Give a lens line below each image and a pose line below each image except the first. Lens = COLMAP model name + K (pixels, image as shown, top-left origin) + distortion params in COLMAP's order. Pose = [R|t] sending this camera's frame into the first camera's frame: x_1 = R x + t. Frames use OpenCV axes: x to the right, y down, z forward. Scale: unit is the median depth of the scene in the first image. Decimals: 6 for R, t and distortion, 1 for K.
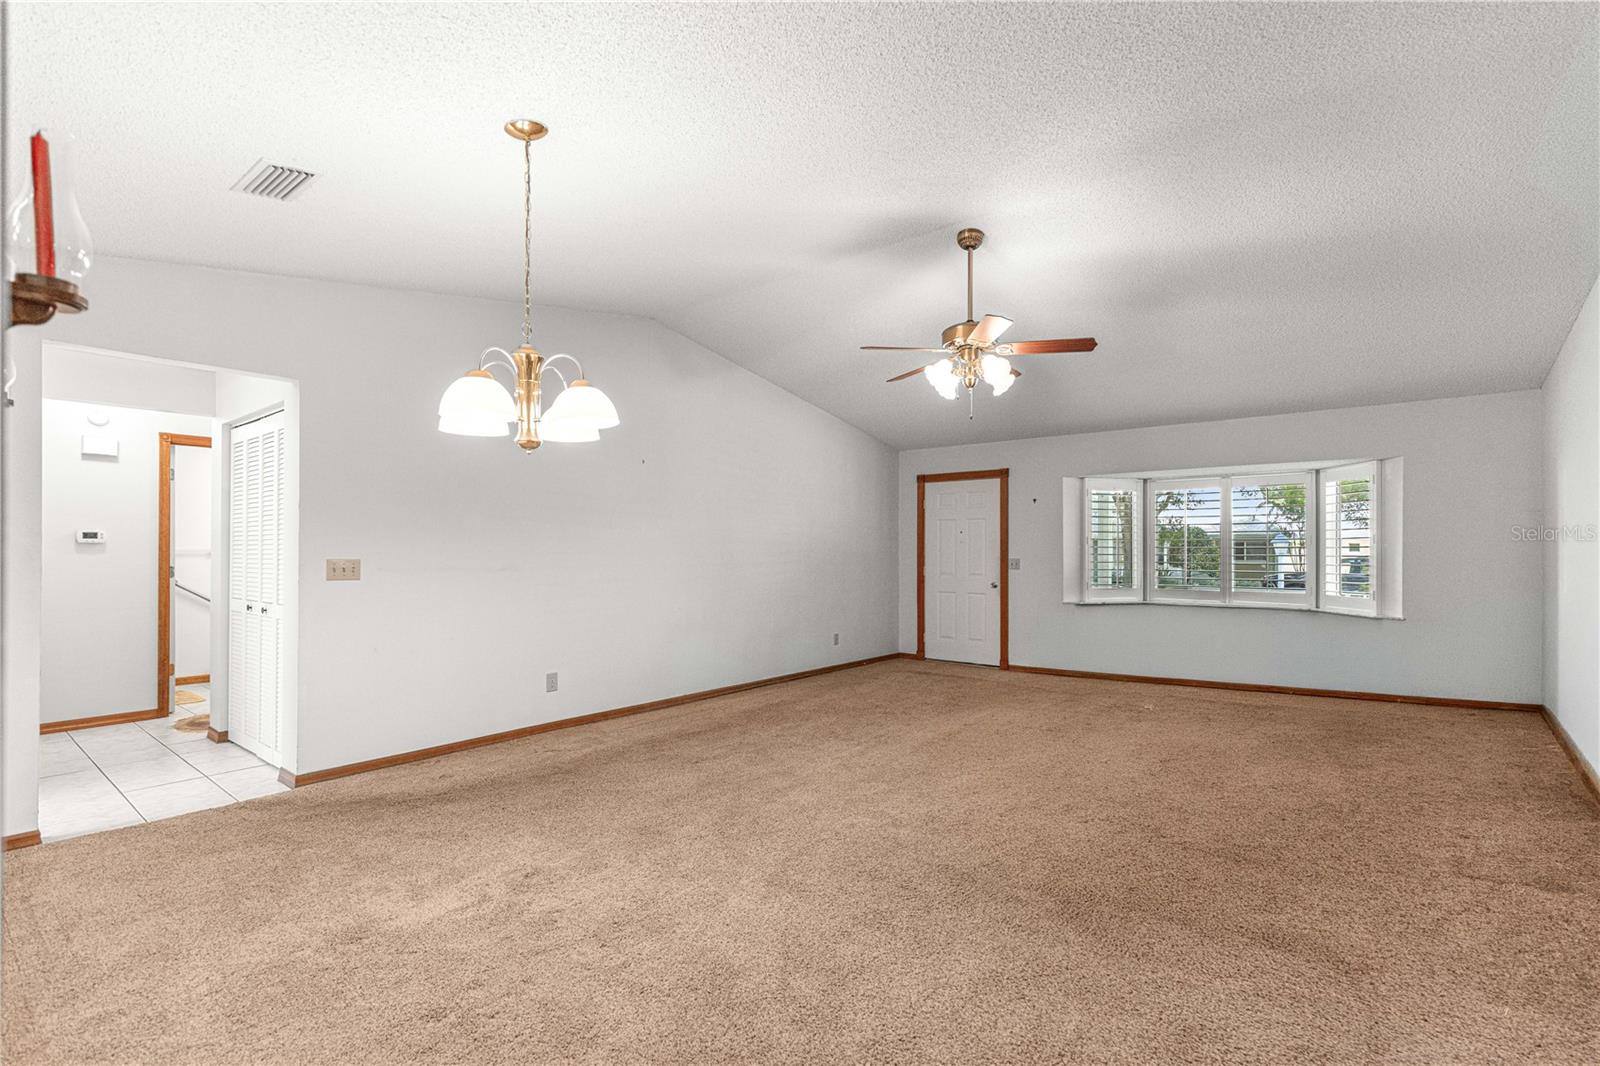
lens RADIAL K [[716.5, 0, 805.4], [0, 716.5, 542.9], [0, 0, 1]] dist [-0.002140, 0.000502]
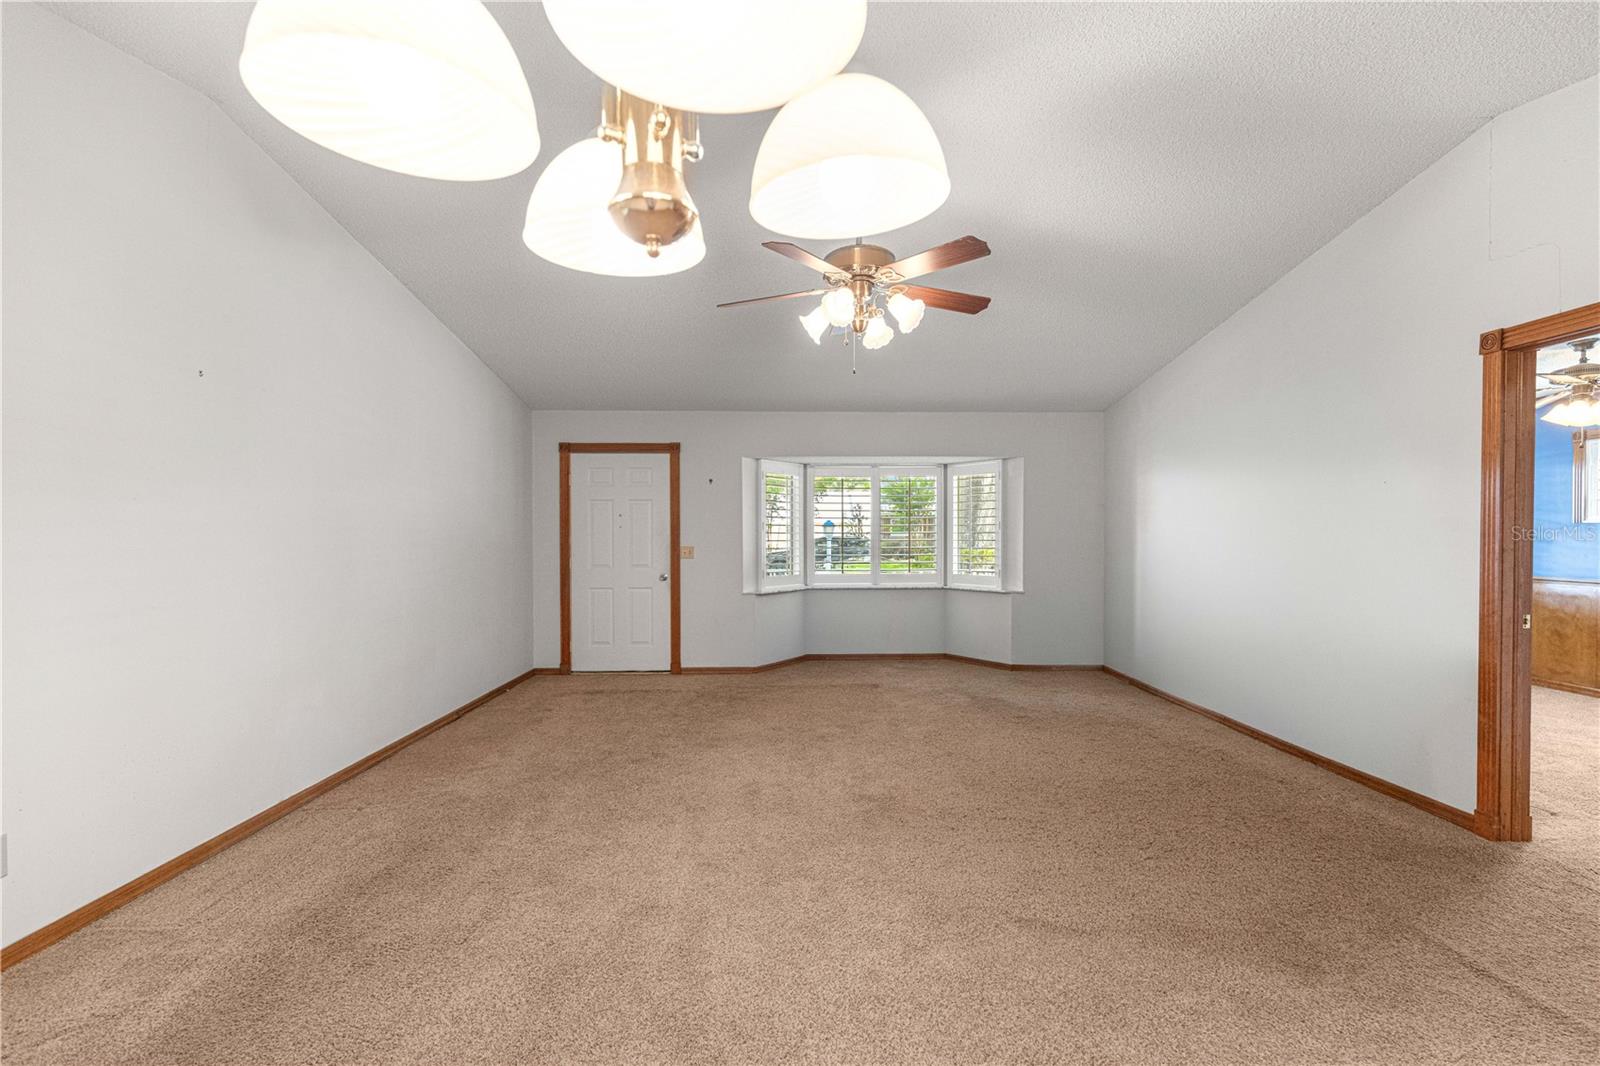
lens RADIAL K [[716.5, 0, 796.7], [0, 716.5, 536.4], [0, 0, 1]] dist [-0.002140, 0.000502]
pose [[0.760328, -0.008313, 0.649486, -0.176048], [-0.001765, 0.999888, 0.014864, -0.003666], [-0.649537, -0.012448, 0.760228, 0.245204]]
